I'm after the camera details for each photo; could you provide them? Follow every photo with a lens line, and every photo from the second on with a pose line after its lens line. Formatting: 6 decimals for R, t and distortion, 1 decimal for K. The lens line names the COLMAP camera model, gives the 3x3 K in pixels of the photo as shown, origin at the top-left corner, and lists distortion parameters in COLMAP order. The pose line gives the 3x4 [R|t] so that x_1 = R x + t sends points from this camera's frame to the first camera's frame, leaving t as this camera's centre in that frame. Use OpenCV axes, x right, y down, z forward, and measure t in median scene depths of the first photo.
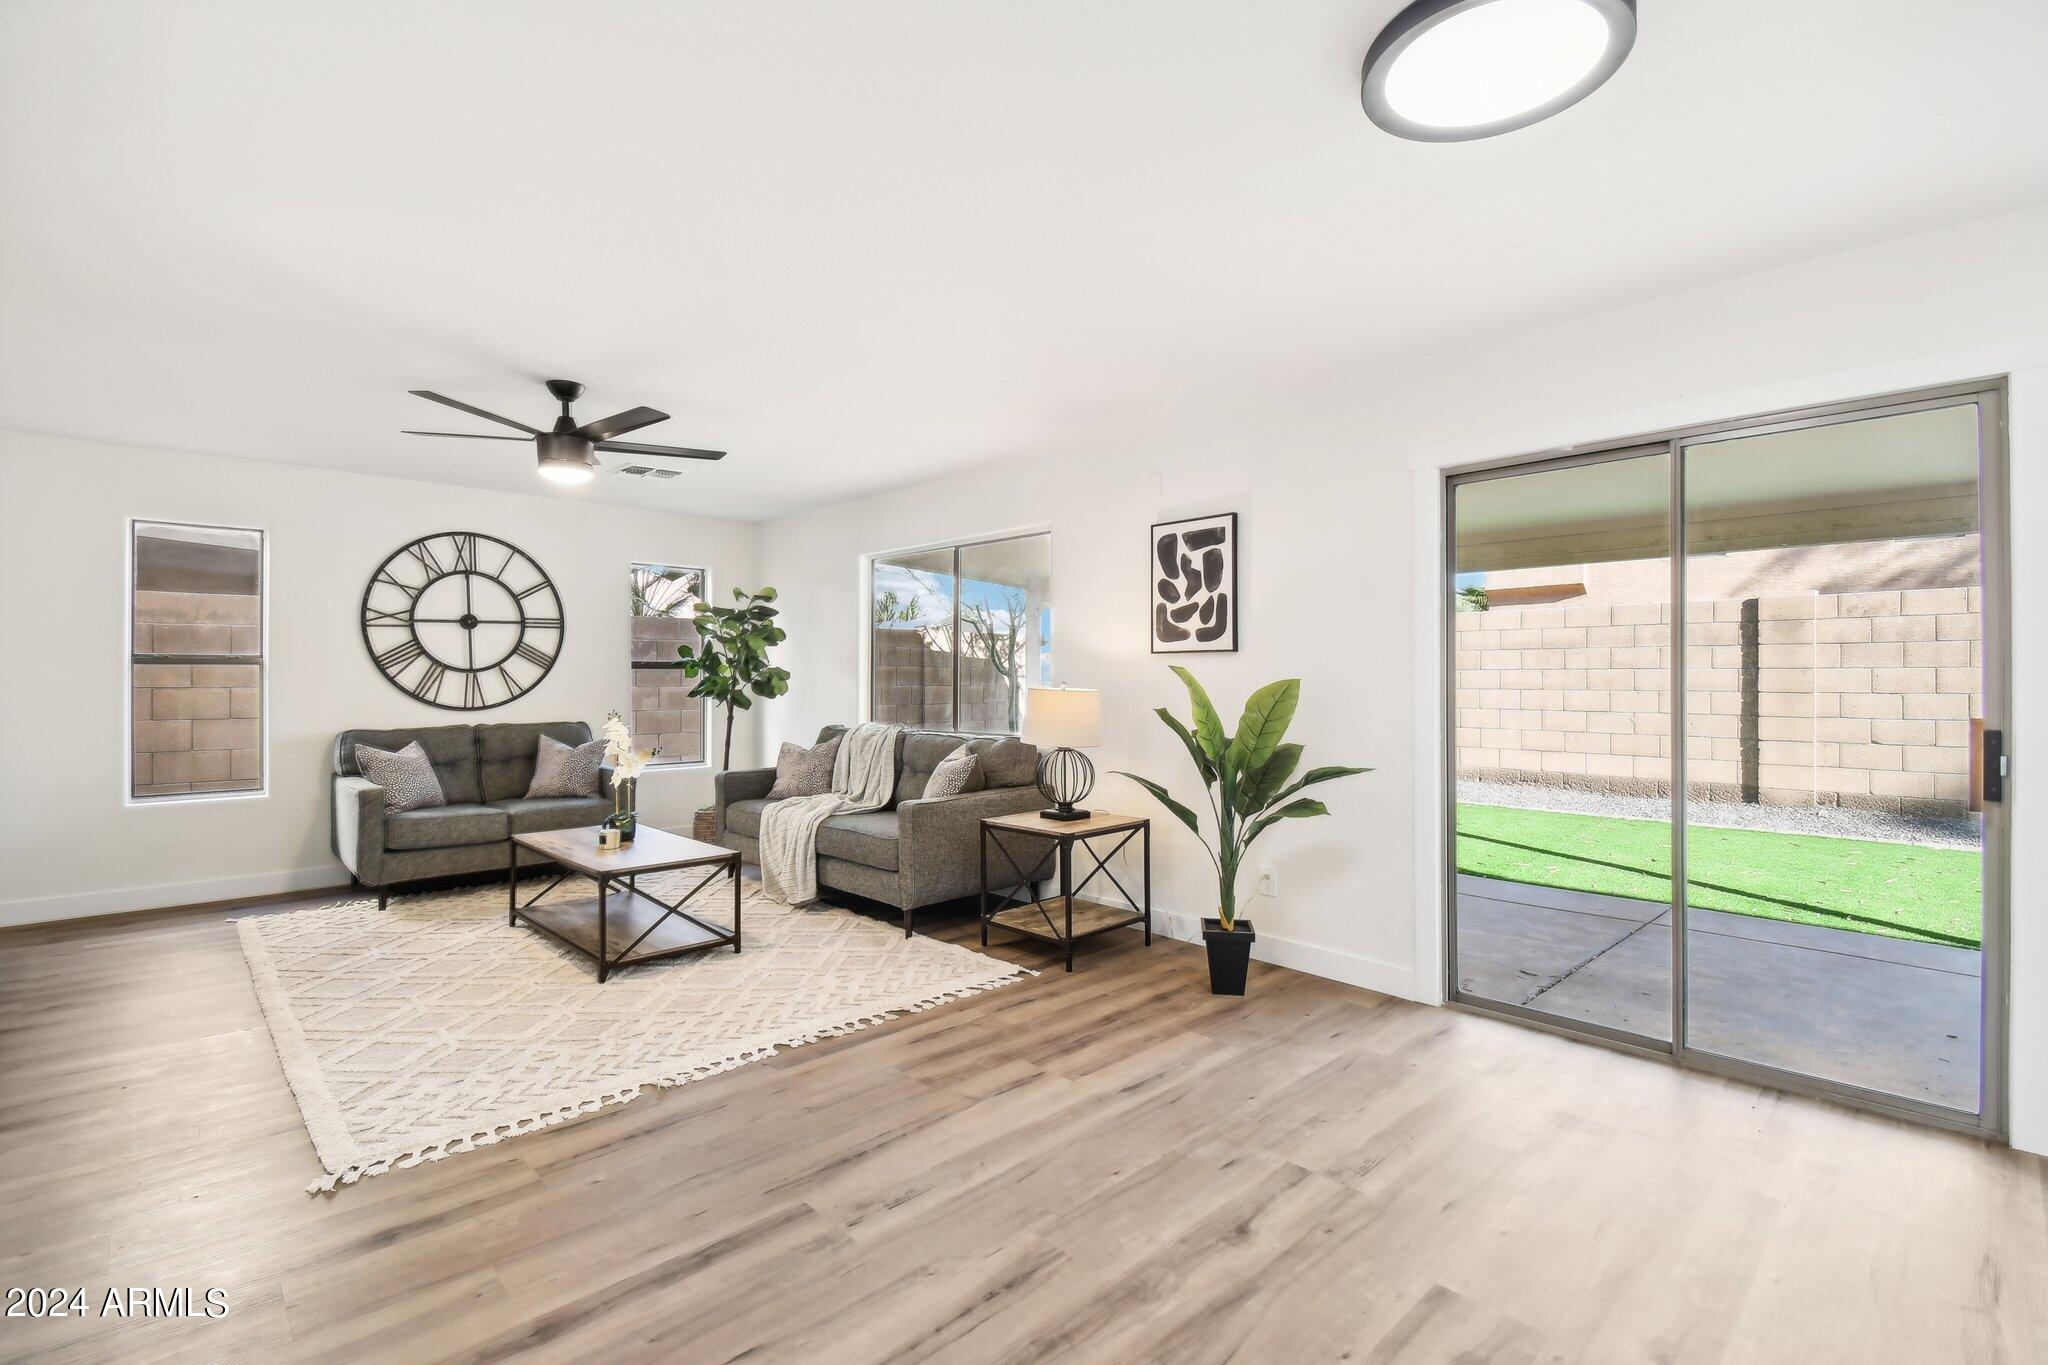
lens RADIAL K [[935.5, 0, 1025.3], [0, 935.5, 676.3], [0, 0, 1]] dist [0.017616, -0.002161]
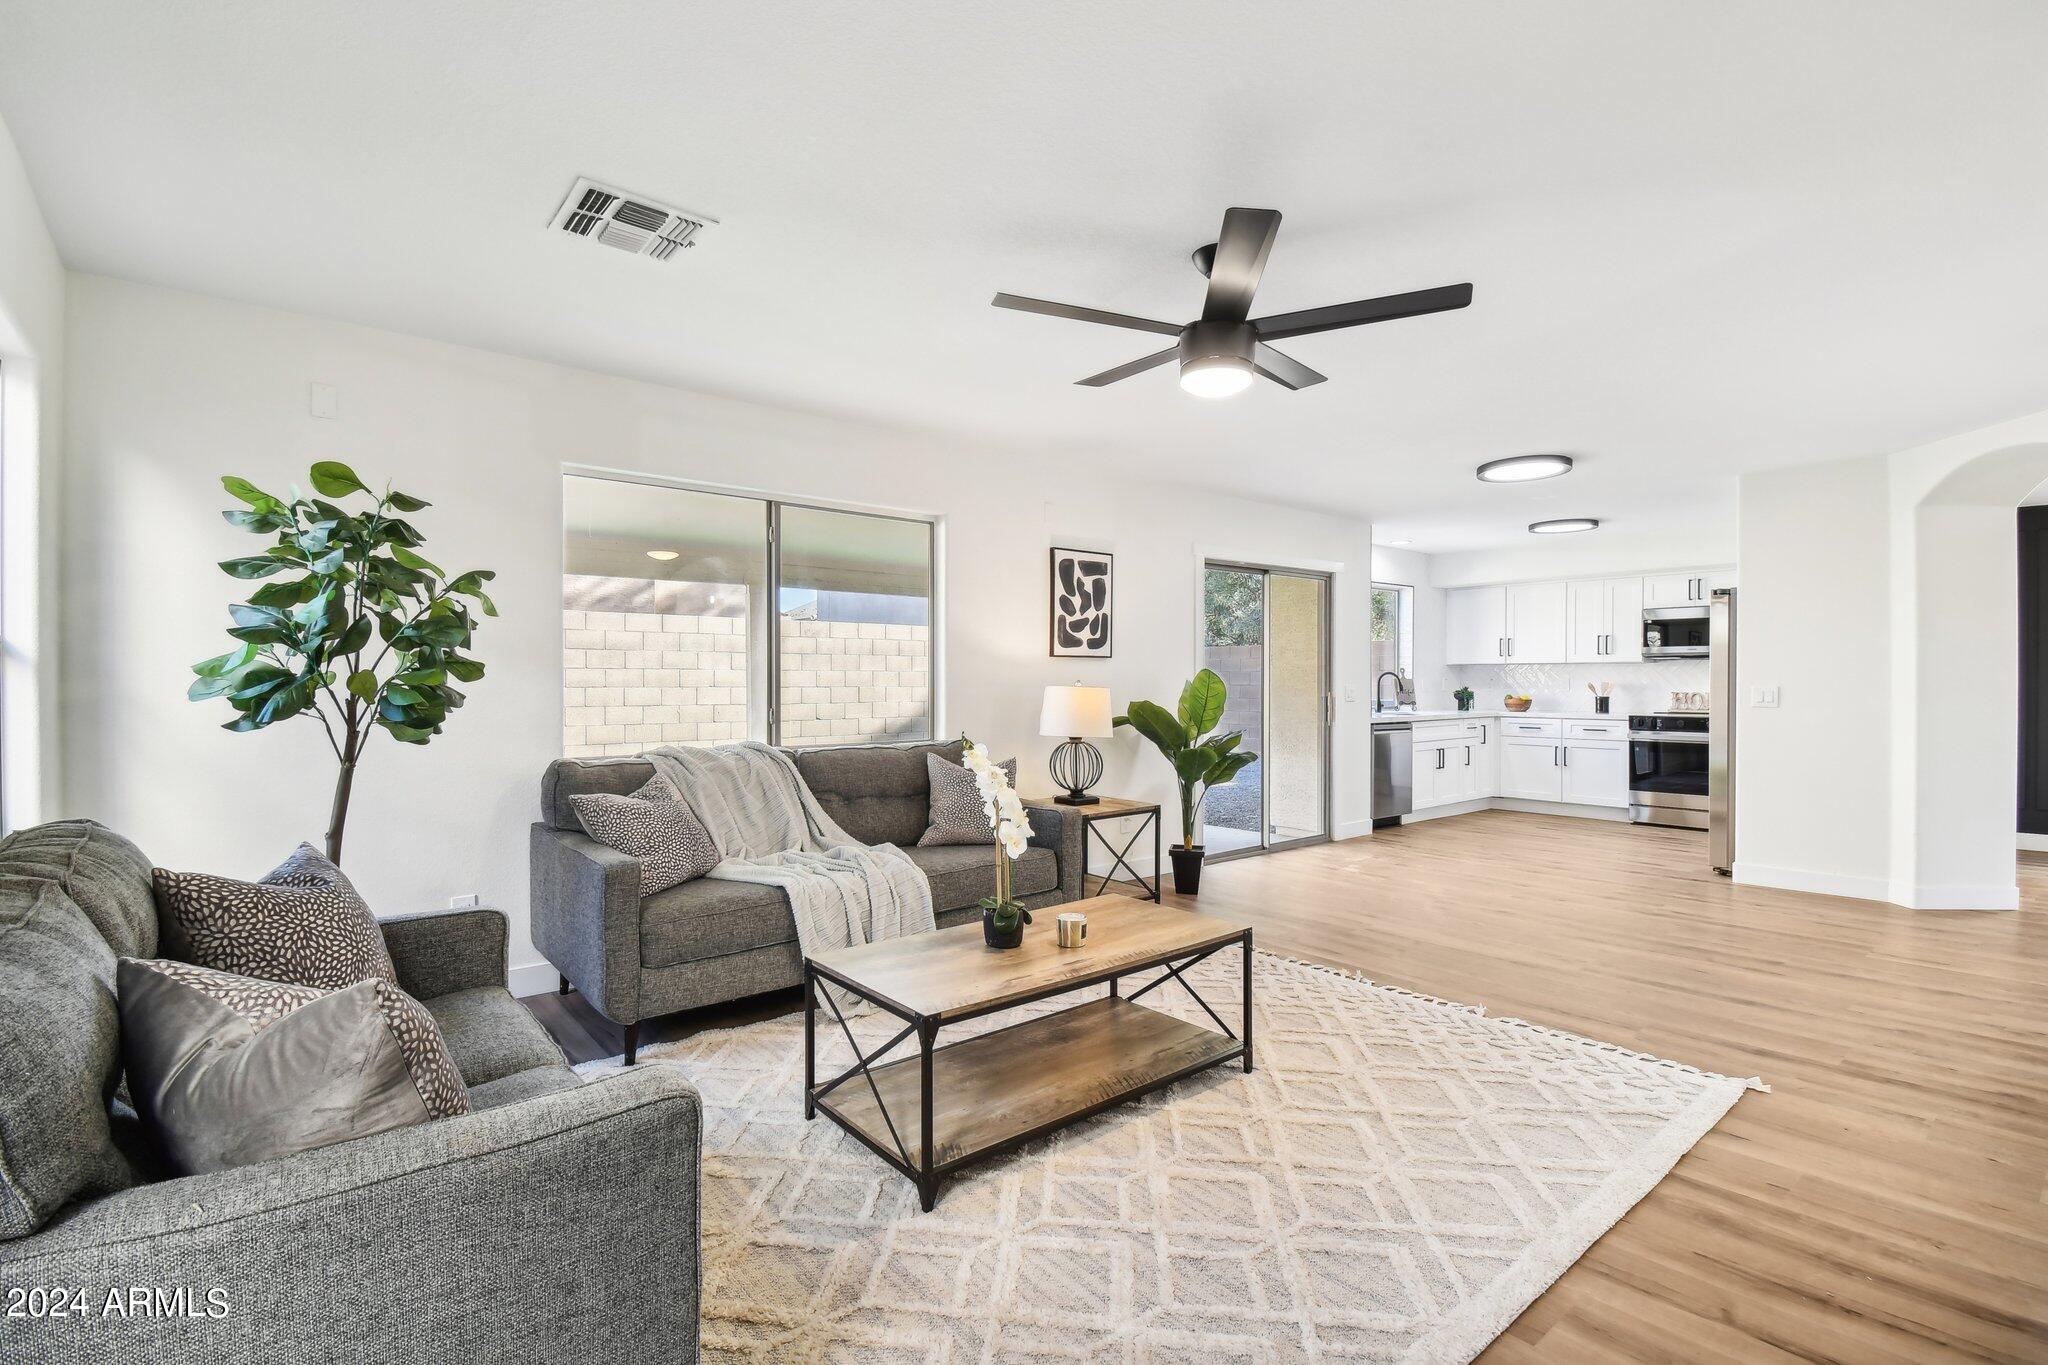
lens RADIAL K [[935.5, 0, 1027.2], [0, 935.5, 680.9], [0, 0, 1]] dist [0.017616, -0.002161]
pose [[0.068649, -0.003862, 0.997633, -1.095408], [-0.004218, 0.999982, 0.004161, 0.001565], [-0.997632, -0.004494, 0.068631, 1.003508]]
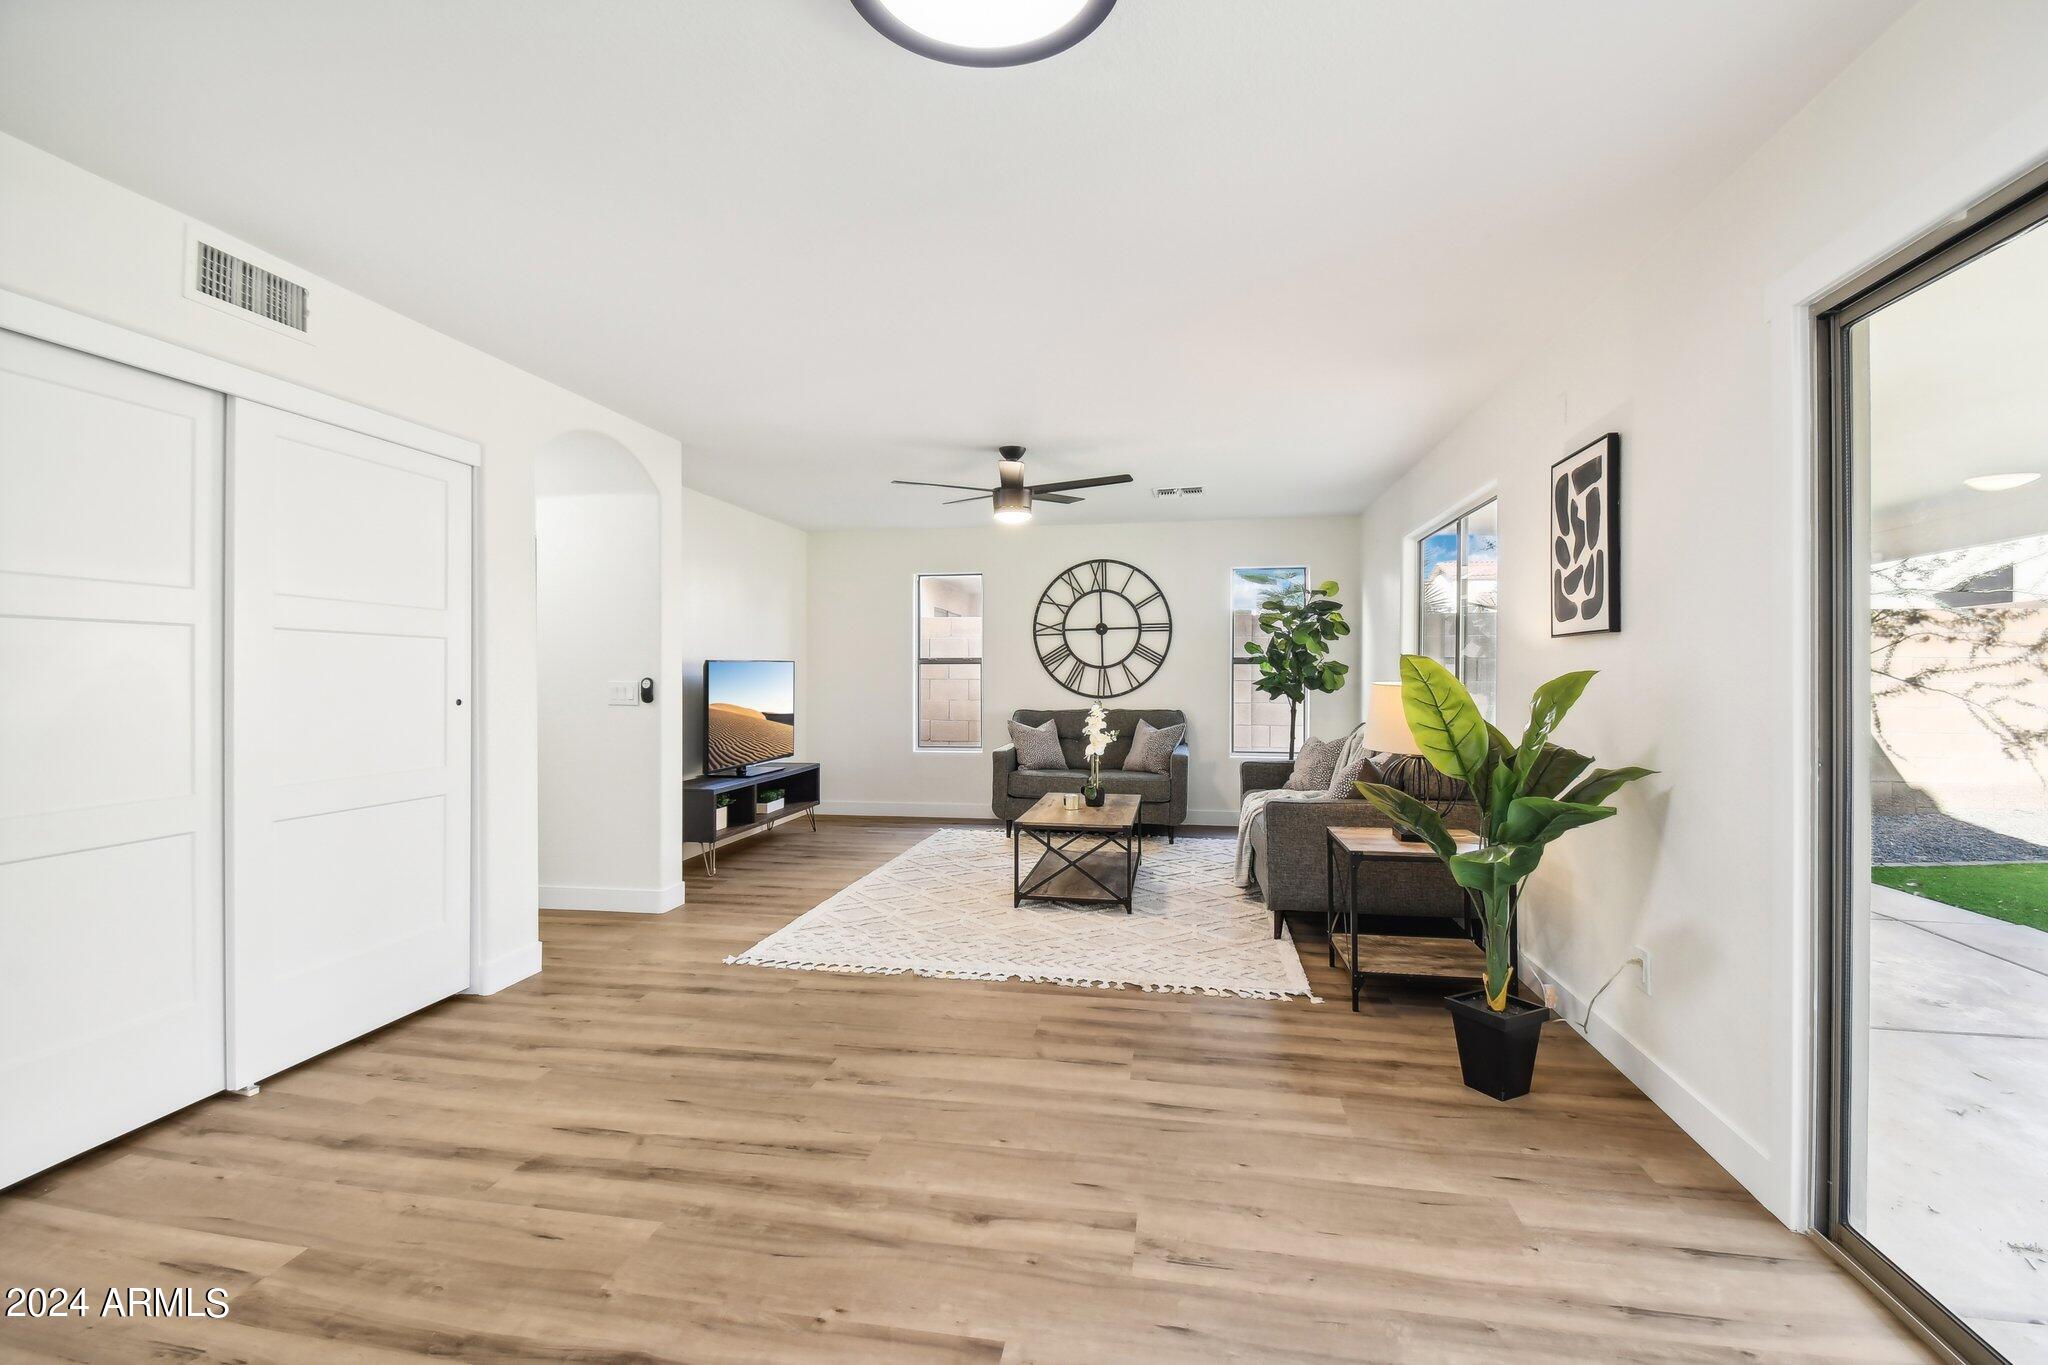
lens RADIAL K [[935.5, 0, 1001.8], [0, 935.5, 672.9], [0, 0, 1]] dist [0.017616, -0.002161]
pose [[0.579448, -0.002428, -0.815006, 0.520856], [0.002573, 0.999996, -0.001151, 0.004053], [0.815005, -0.001430, 0.579452, 0.214758]]
